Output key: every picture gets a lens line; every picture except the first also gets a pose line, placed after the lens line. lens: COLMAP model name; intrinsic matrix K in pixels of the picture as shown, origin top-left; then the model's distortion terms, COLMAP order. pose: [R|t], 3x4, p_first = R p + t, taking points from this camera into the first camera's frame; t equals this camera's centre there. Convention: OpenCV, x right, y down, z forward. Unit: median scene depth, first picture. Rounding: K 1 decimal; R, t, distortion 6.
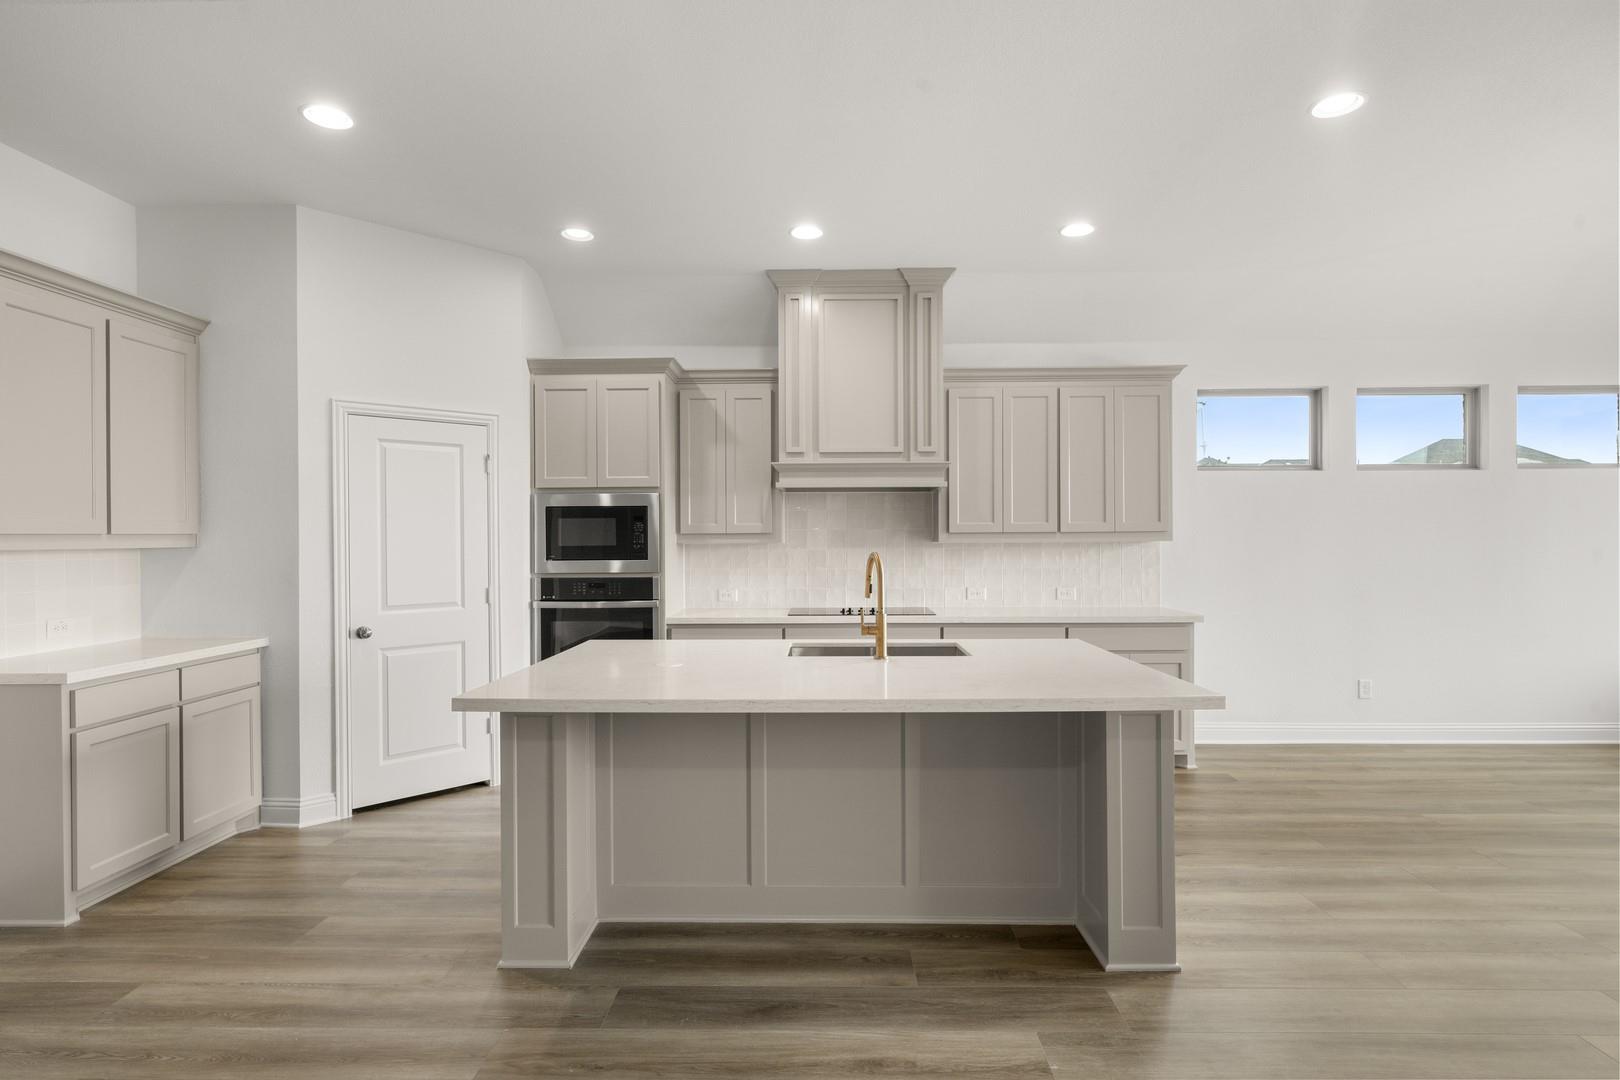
lens RADIAL K [[837.4, 0, 810.0], [0, 837.4, 540.1], [0, 0, 1]] dist [-0.000209, 0.000119]
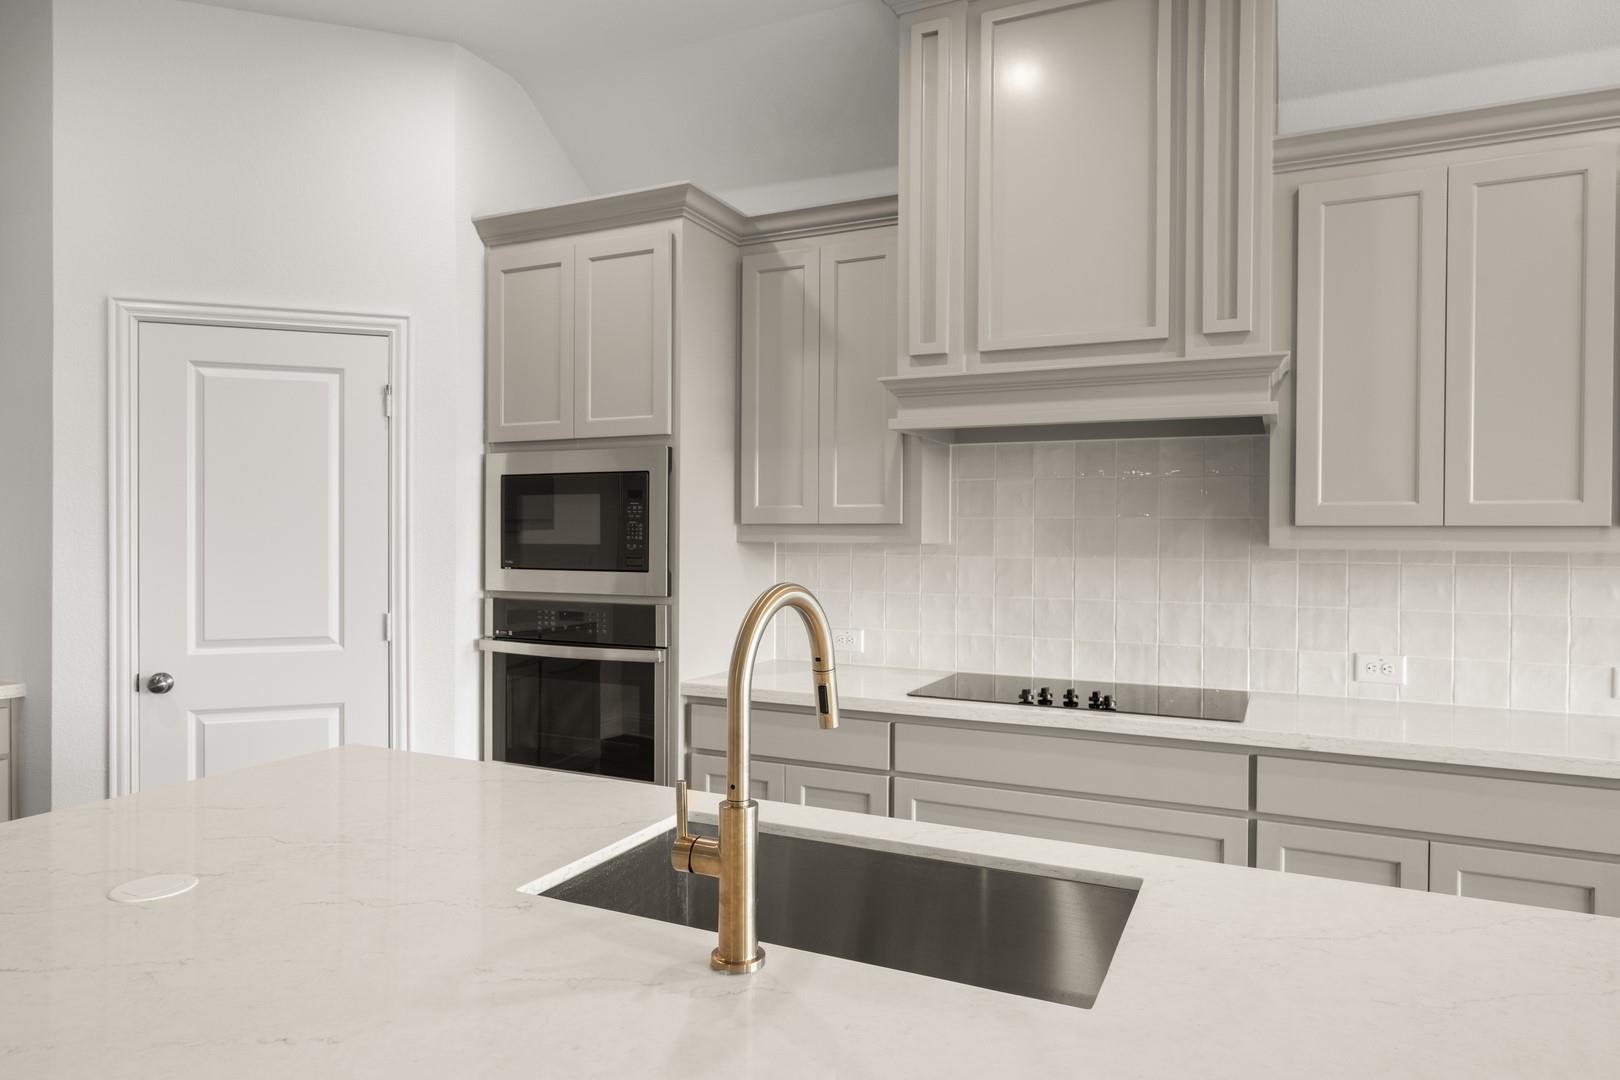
lens RADIAL K [[992.8, 0, 811.5], [0, 992.8, 536.2], [0, 0, 1]] dist [-0.005538, -0.002519]
pose [[0.909366, 0.011198, -0.415846, 0.157684], [-0.011223, 0.999934, 0.002383, -0.001951], [0.415845, 0.002500, 0.909432, 0.459324]]
